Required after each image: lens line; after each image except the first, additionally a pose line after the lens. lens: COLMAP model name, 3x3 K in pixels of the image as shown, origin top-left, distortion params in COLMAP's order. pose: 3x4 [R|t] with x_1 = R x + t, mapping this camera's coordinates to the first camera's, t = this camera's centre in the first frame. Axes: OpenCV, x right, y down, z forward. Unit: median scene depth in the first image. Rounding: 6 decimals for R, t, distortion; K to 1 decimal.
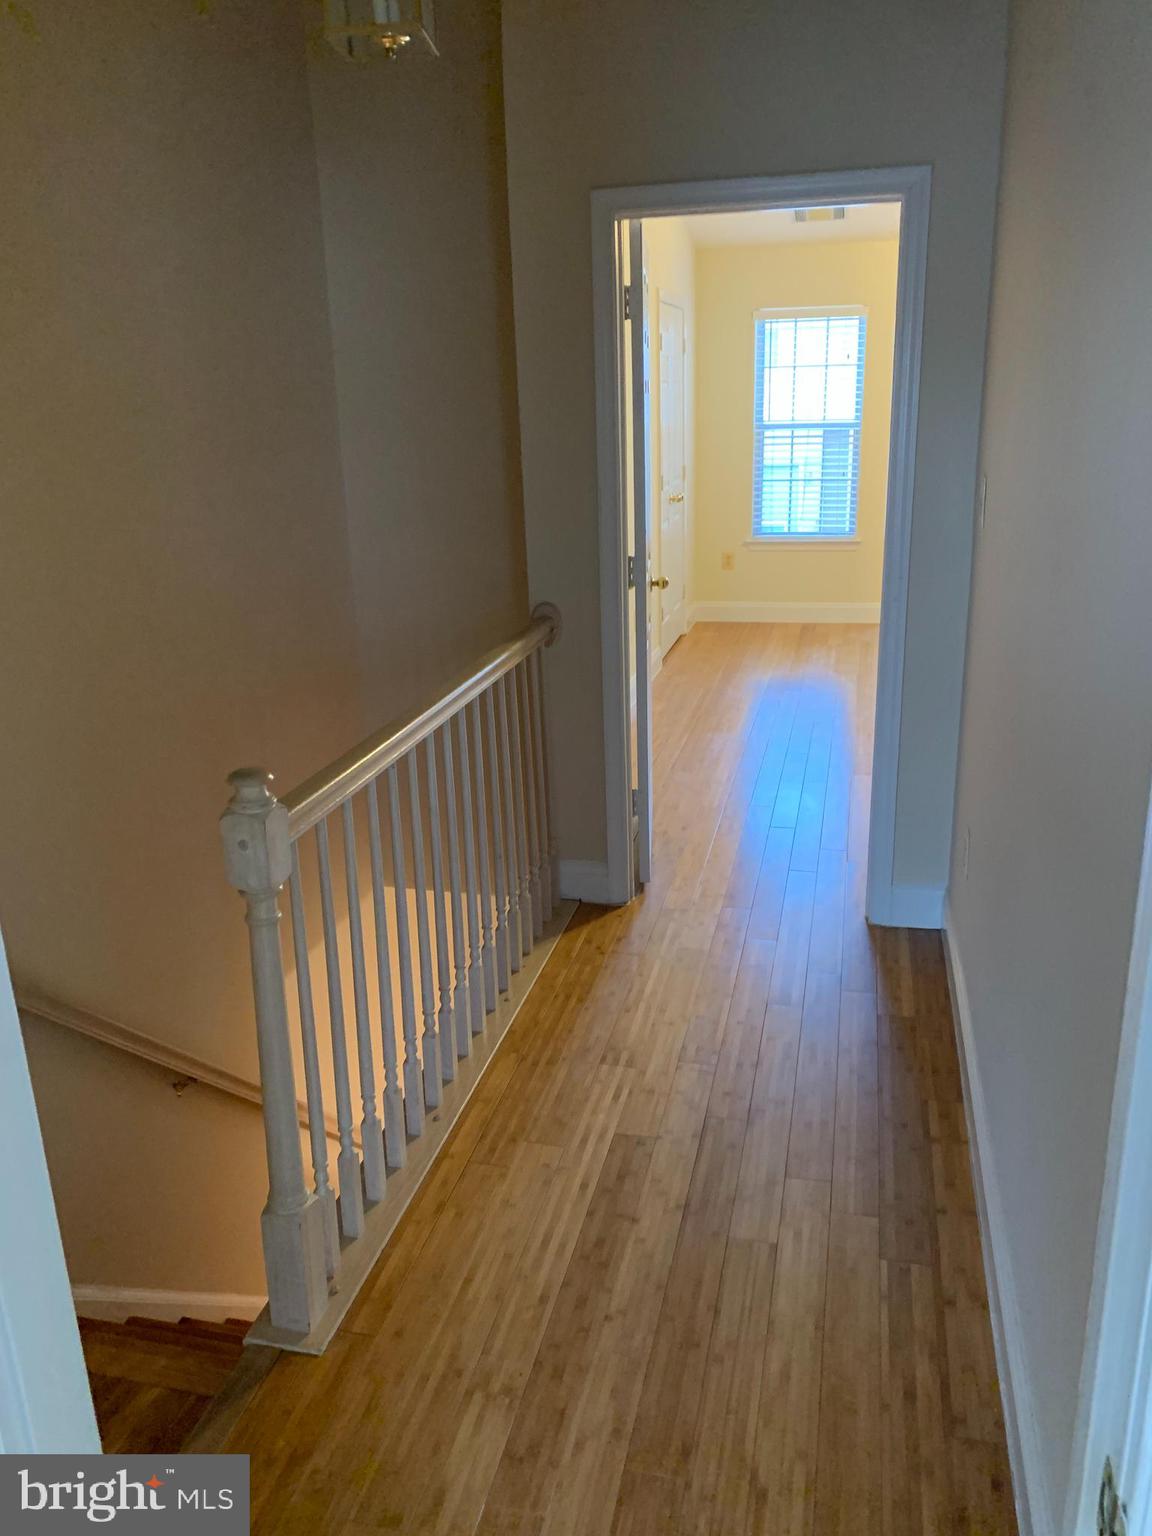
lens RADIAL K [[1178.4, 0, 576.0], [0, 1178.4, 768.0], [0, 0, 1]] dist [0.001982, -0.002559]
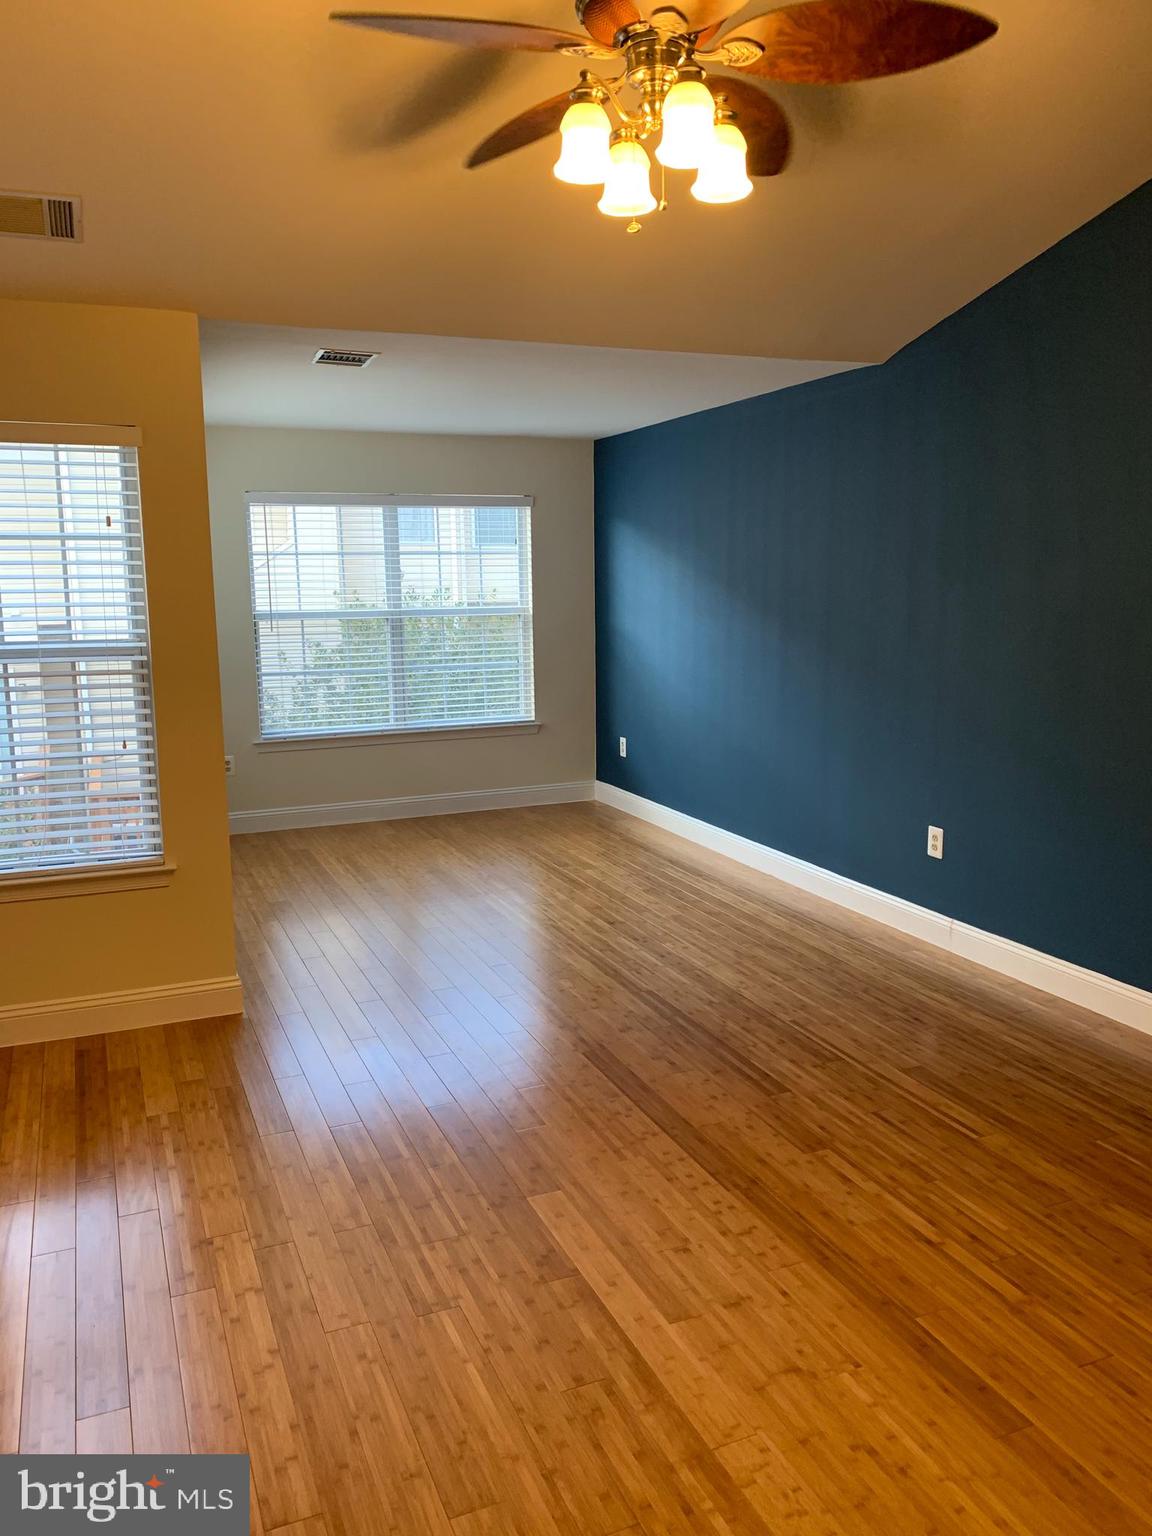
lens RADIAL K [[1178.4, 0, 576.0], [0, 1178.4, 768.0], [0, 0, 1]] dist [0.001982, -0.002559]
pose [[0.932243, -0.042130, 0.359370, 0.095641], [0.094889, 0.986903, -0.130453, -0.066512], [-0.349168, 0.155714, 0.924032, 0.199486]]
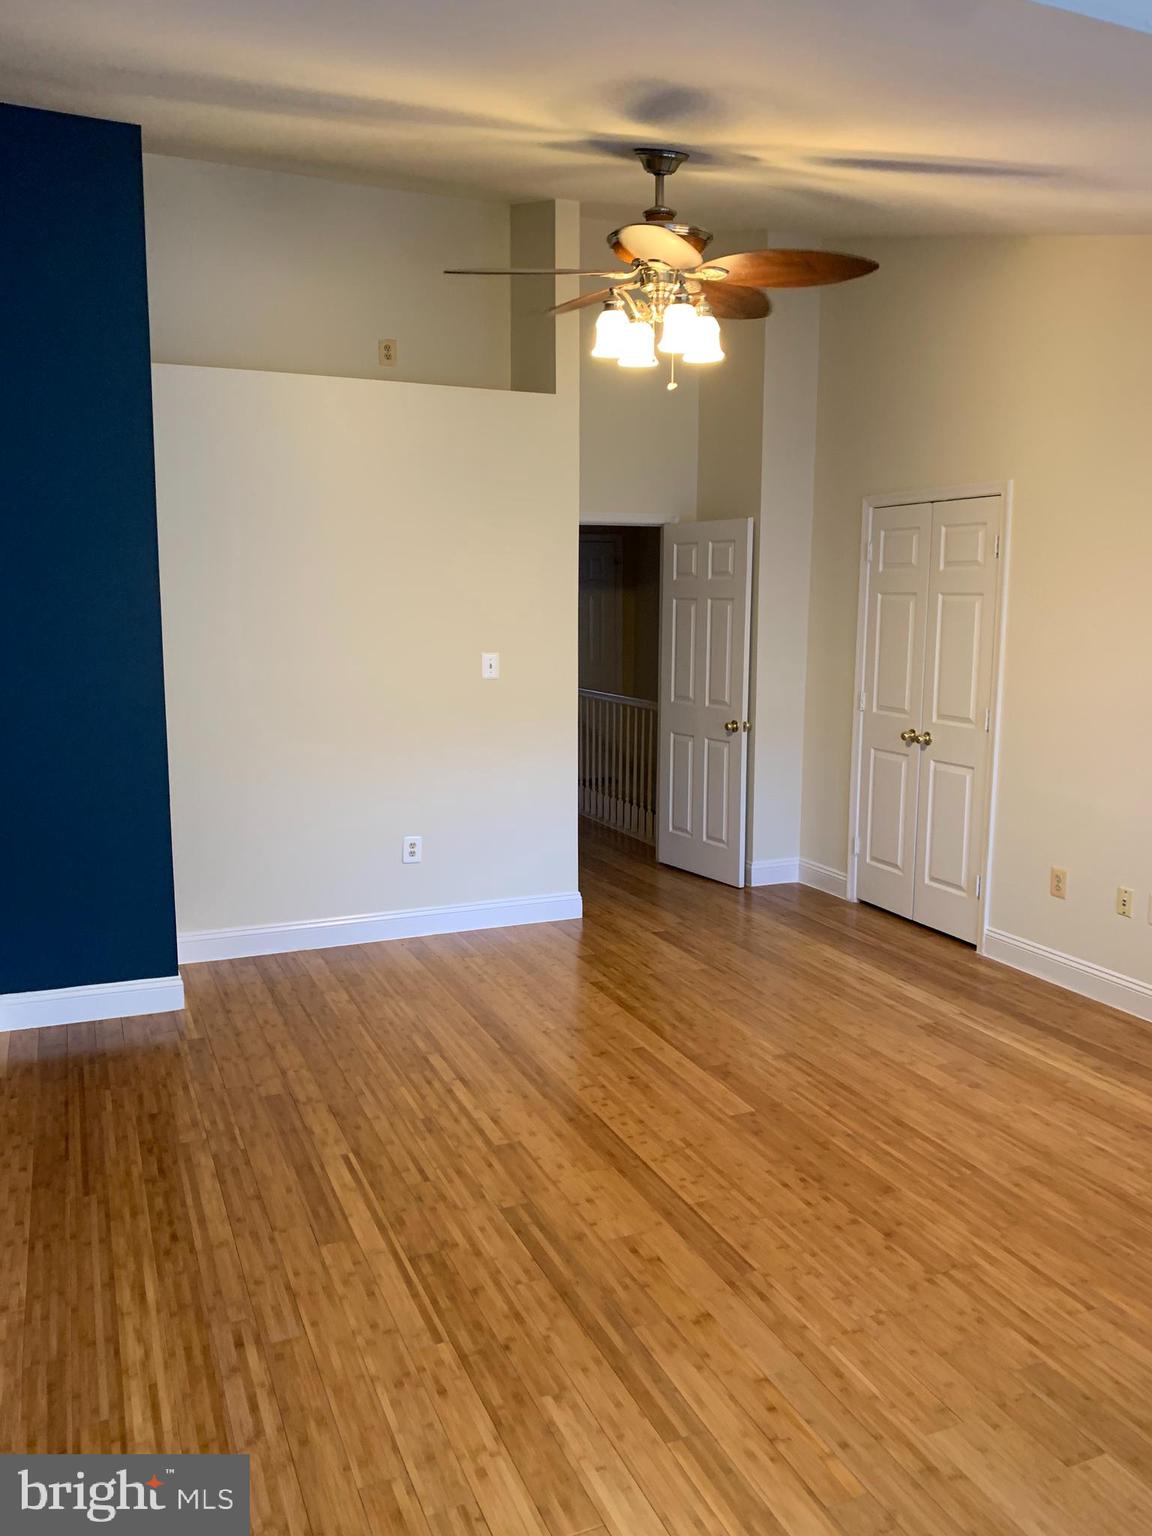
lens RADIAL K [[1178.4, 0, 576.0], [0, 1178.4, 768.0], [0, 0, 1]] dist [0.001982, -0.002559]
pose [[-0.928049, 0.085216, -0.362578, 0.392335], [-0.083824, 0.900714, 0.426249, -0.269738], [0.362902, 0.425972, -0.828764, 0.792326]]
